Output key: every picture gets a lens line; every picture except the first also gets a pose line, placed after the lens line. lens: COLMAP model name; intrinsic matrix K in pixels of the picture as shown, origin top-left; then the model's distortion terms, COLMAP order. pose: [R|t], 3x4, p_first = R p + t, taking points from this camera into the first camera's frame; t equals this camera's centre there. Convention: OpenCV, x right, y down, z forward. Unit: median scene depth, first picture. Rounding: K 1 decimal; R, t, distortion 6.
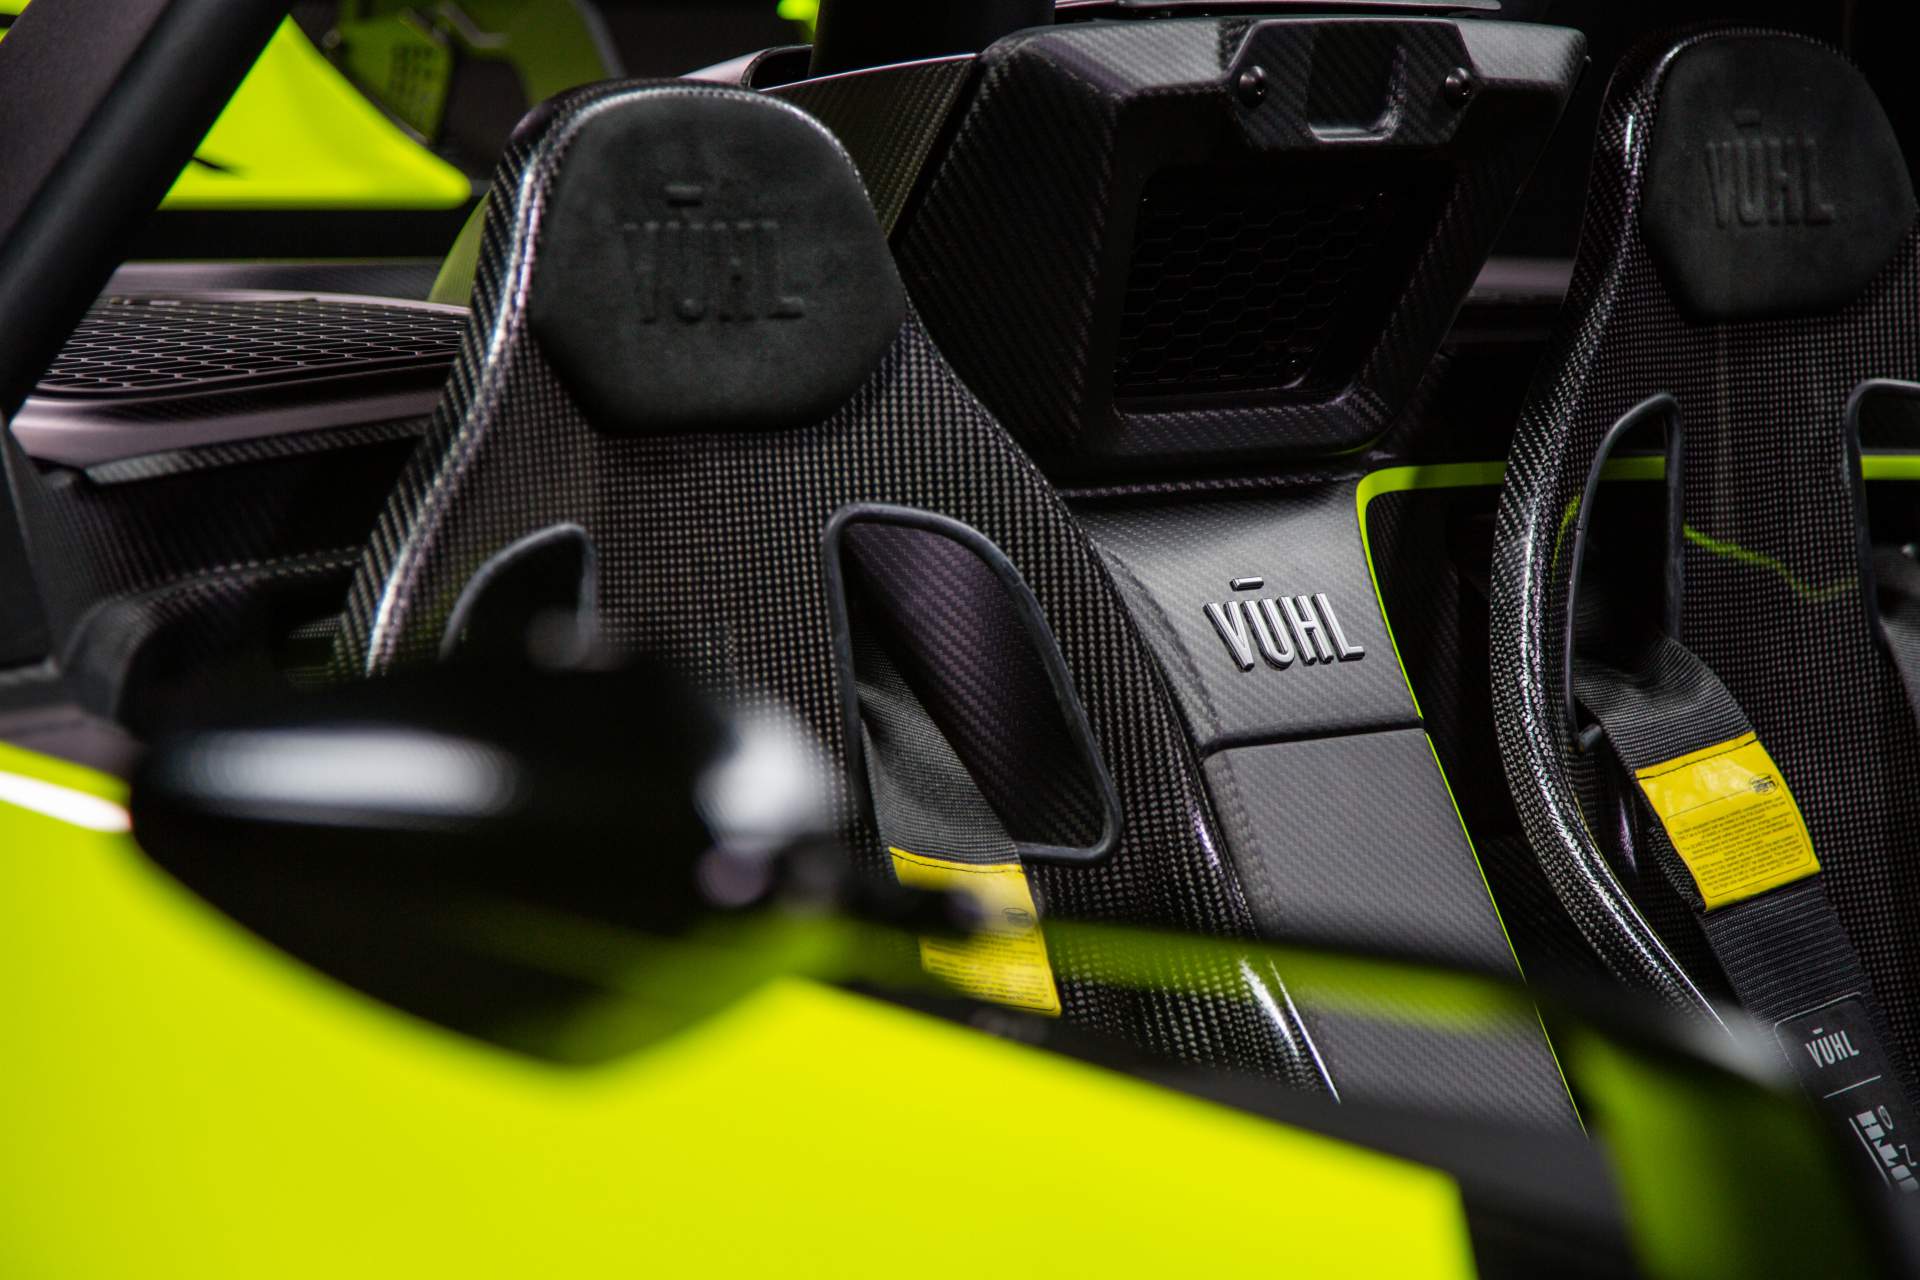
lens RADIAL K [[5491.1, 0, 960.0], [0, 5491.1, 640.0], [0, 0, 1]] dist [0.673504, -0.450177]
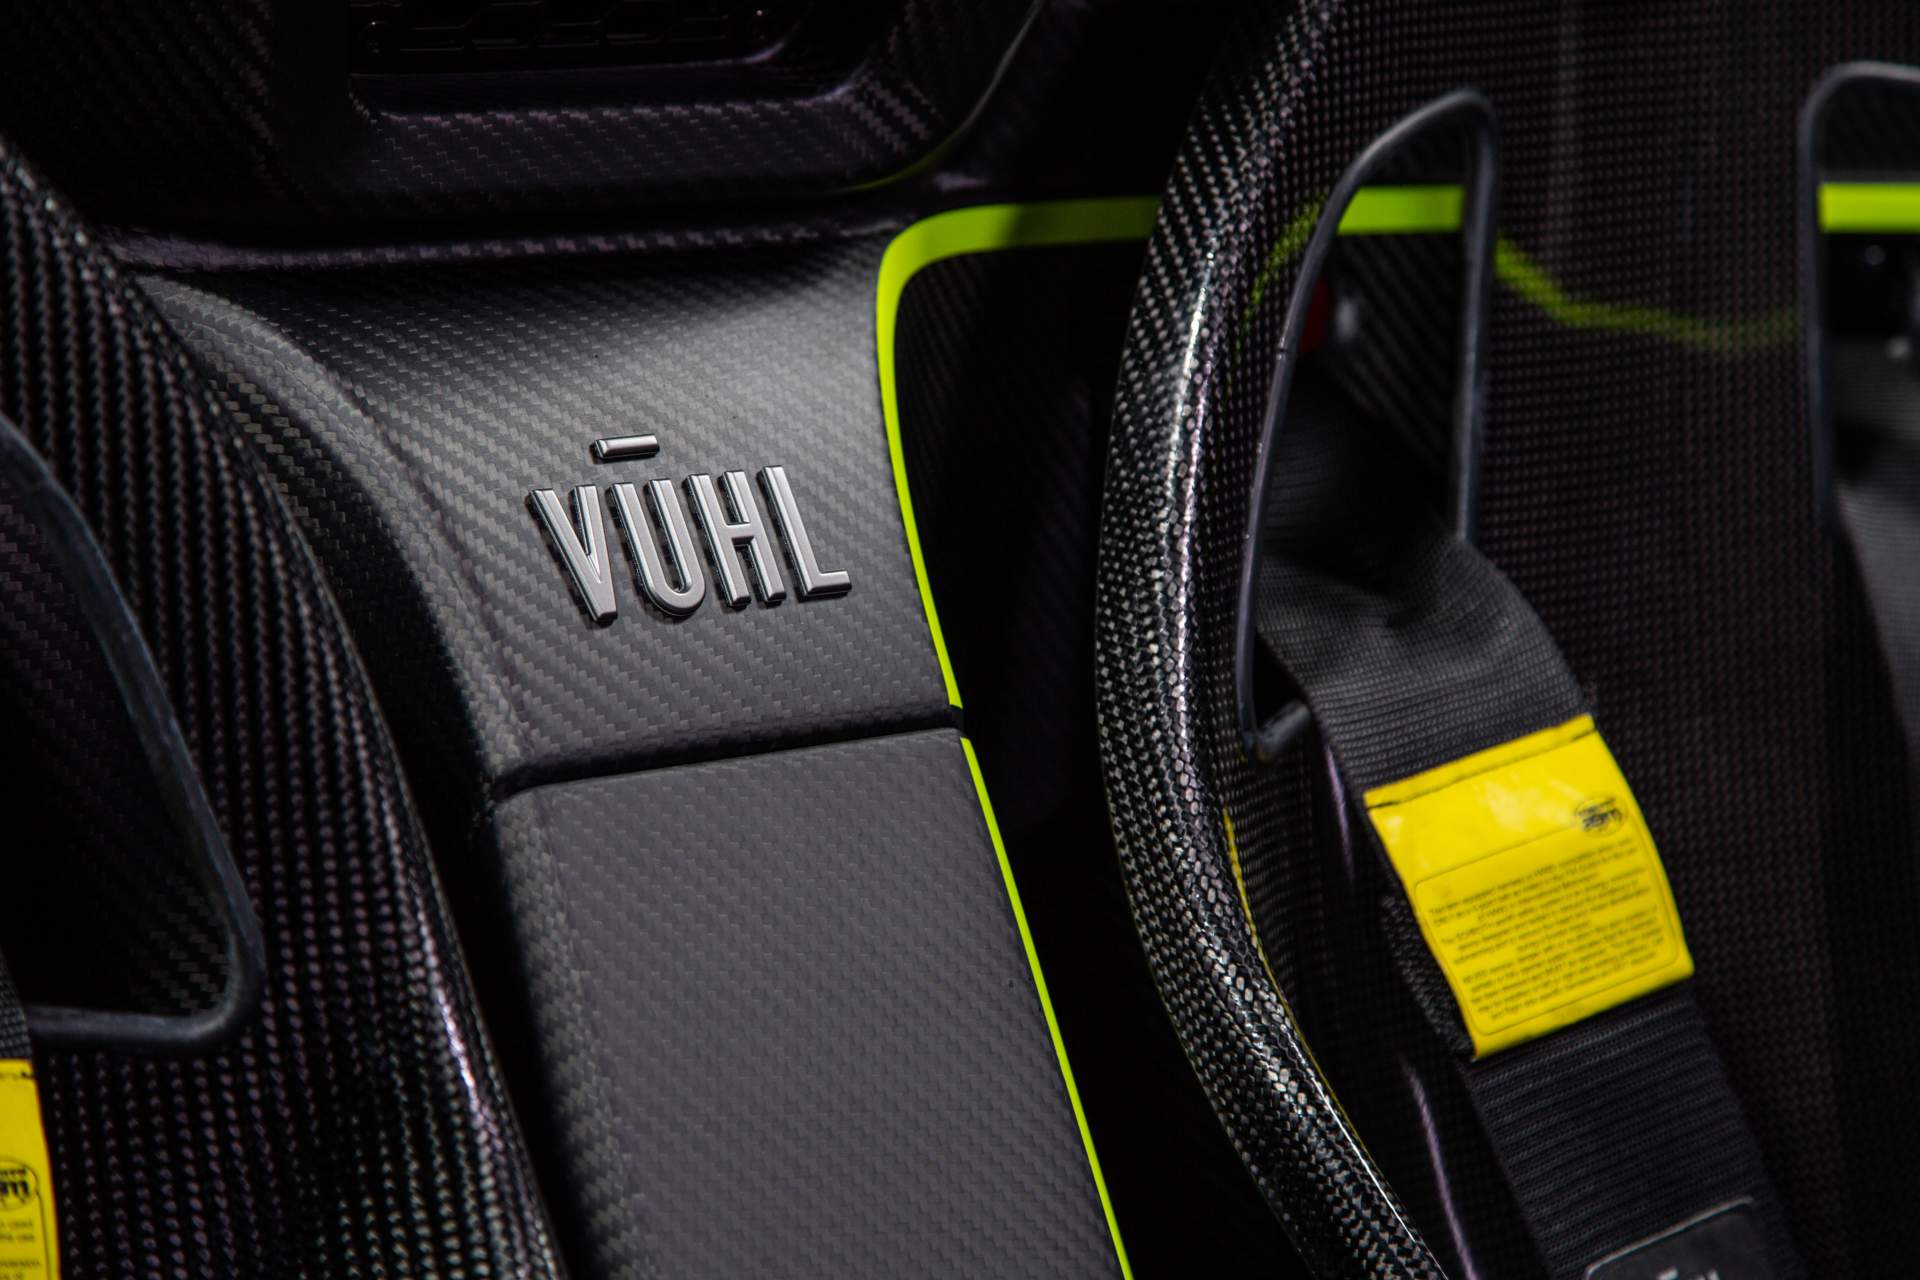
lens RADIAL K [[5491.1, 0, 960.0], [0, 5491.1, 640.0], [0, 0, 1]] dist [0.673504, -0.450177]
pose [[0.999081, 0.042359, -0.006581, 0.085647], [-0.041537, 0.994548, 0.095650, -0.042318], [0.010596, -0.095289, 0.995393, 0.463408]]
